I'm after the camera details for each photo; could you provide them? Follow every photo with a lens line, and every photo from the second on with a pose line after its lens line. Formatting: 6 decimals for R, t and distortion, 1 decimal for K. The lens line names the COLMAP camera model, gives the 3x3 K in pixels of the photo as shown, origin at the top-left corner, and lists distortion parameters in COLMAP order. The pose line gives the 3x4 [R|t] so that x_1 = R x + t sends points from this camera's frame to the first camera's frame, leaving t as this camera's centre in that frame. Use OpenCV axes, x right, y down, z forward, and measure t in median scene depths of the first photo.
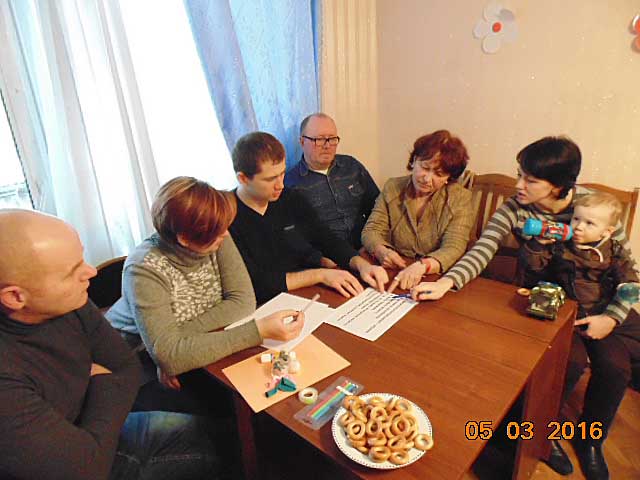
lens RADIAL K [[403.8, 0, 320.0], [0, 403.8, 240.0], [0, 0, 1]] dist [0.003966, -0.000043]
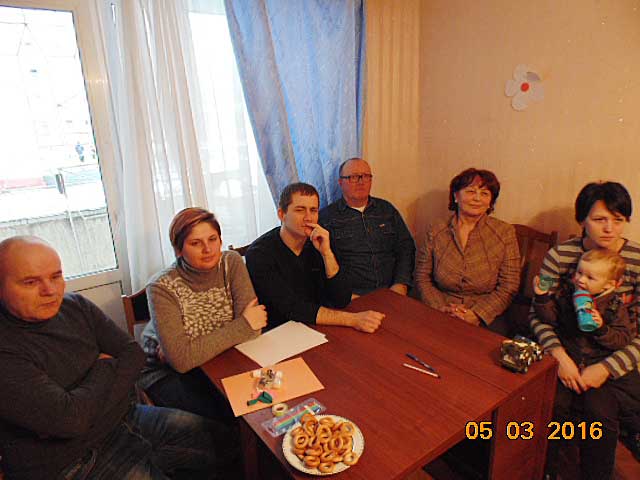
lens RADIAL K [[403.8, 0, 320.0], [0, 403.8, 240.0], [0, 0, 1]] dist [0.003966, -0.000043]
pose [[0.979274, 0.067849, -0.190837, 0.254641], [-0.081641, 0.994517, -0.065352, -0.036727], [0.185356, 0.079578, 0.979444, -0.161353]]
